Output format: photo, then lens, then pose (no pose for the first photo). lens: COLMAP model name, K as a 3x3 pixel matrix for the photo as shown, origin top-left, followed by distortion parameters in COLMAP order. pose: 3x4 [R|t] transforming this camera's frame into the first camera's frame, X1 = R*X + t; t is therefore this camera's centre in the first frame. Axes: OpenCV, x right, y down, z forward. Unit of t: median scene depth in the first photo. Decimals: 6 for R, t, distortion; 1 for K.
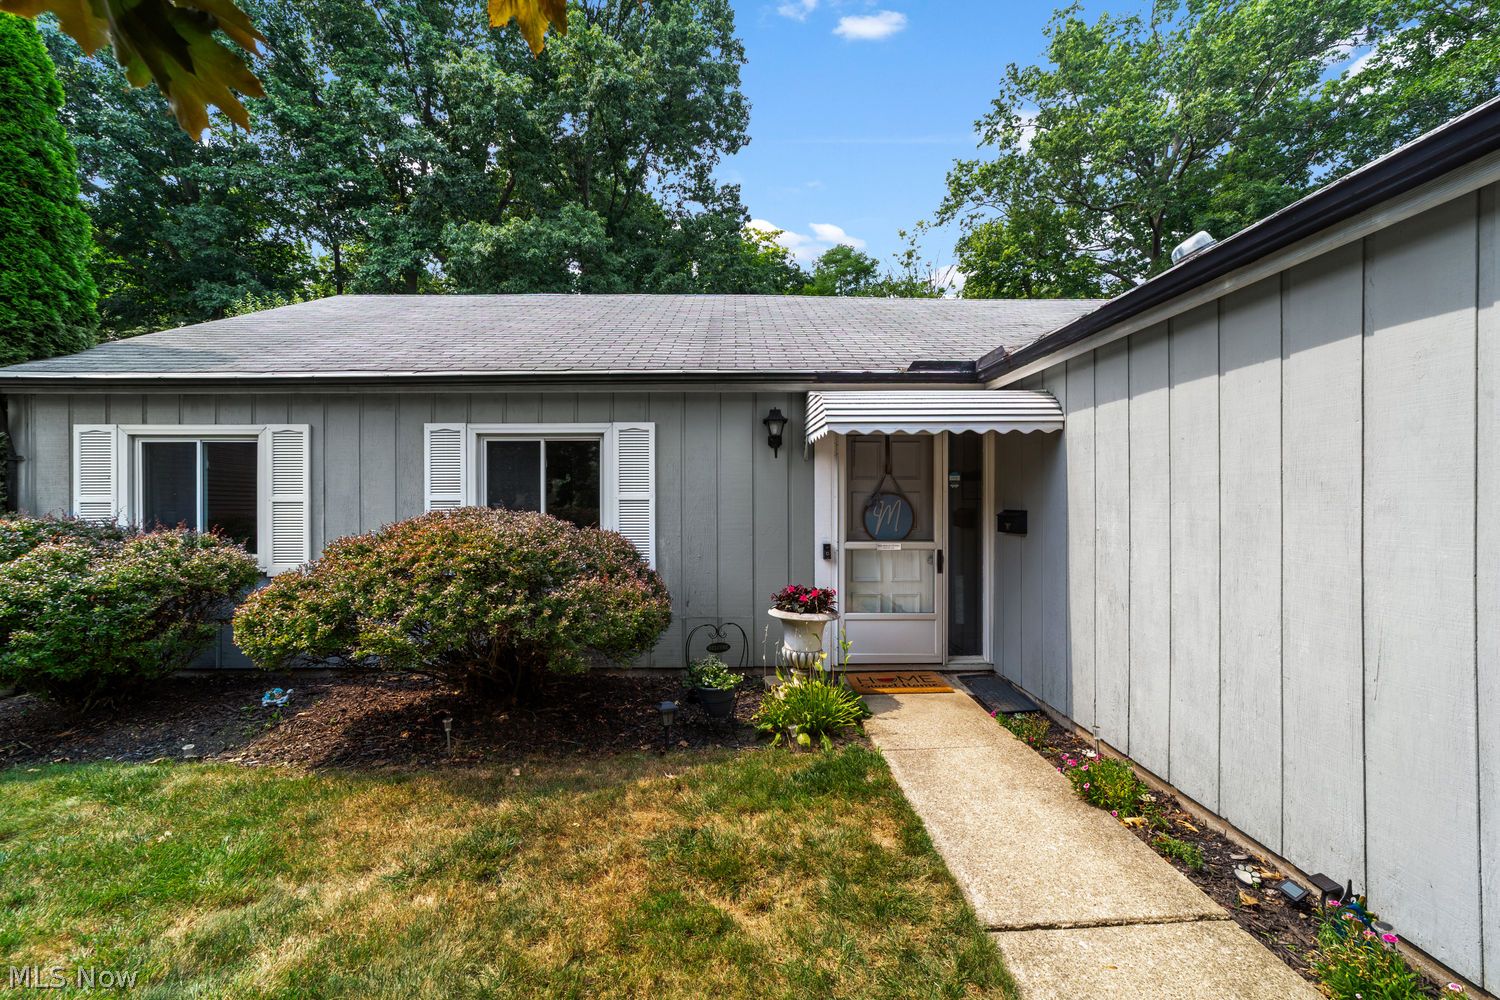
lens RADIAL K [[582.9, 0, 738.4], [0, 582.9, 509.8], [0, 0, 1]] dist [-0.011394, 0.004243]
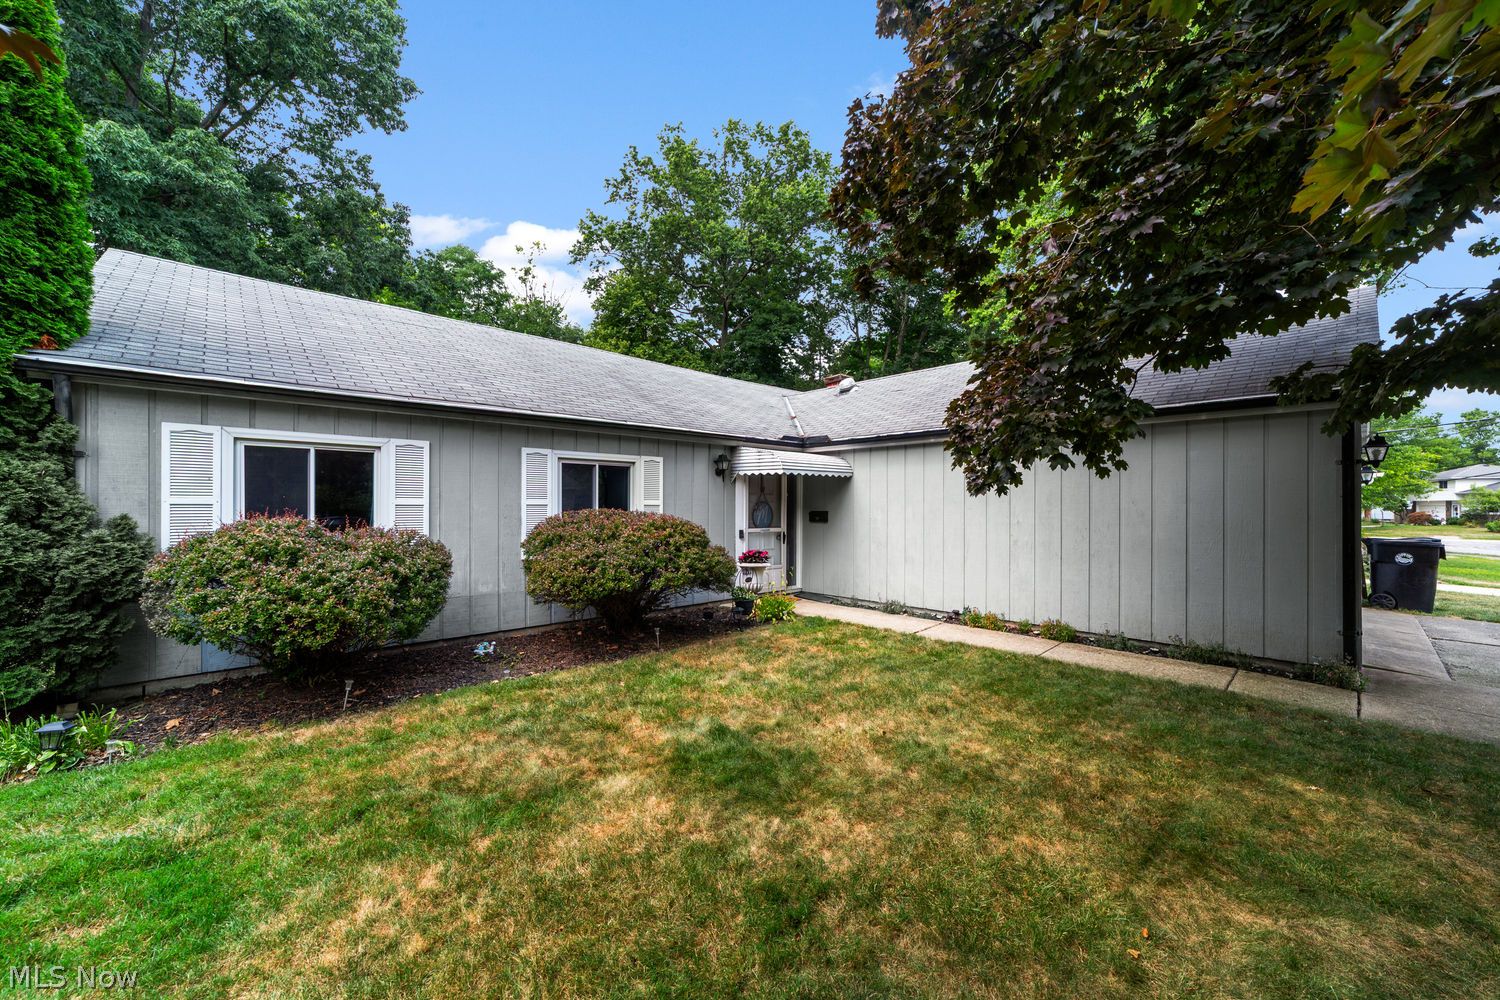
lens RADIAL K [[582.9, 0, 764.1], [0, 582.9, 502.3], [0, 0, 1]] dist [-0.011394, 0.004243]
pose [[0.725968, 0.010175, 0.687653, -1.055003], [0.008256, 0.999690, -0.023508, 0.015827], [-0.687679, 0.022744, 0.725659, -0.368617]]
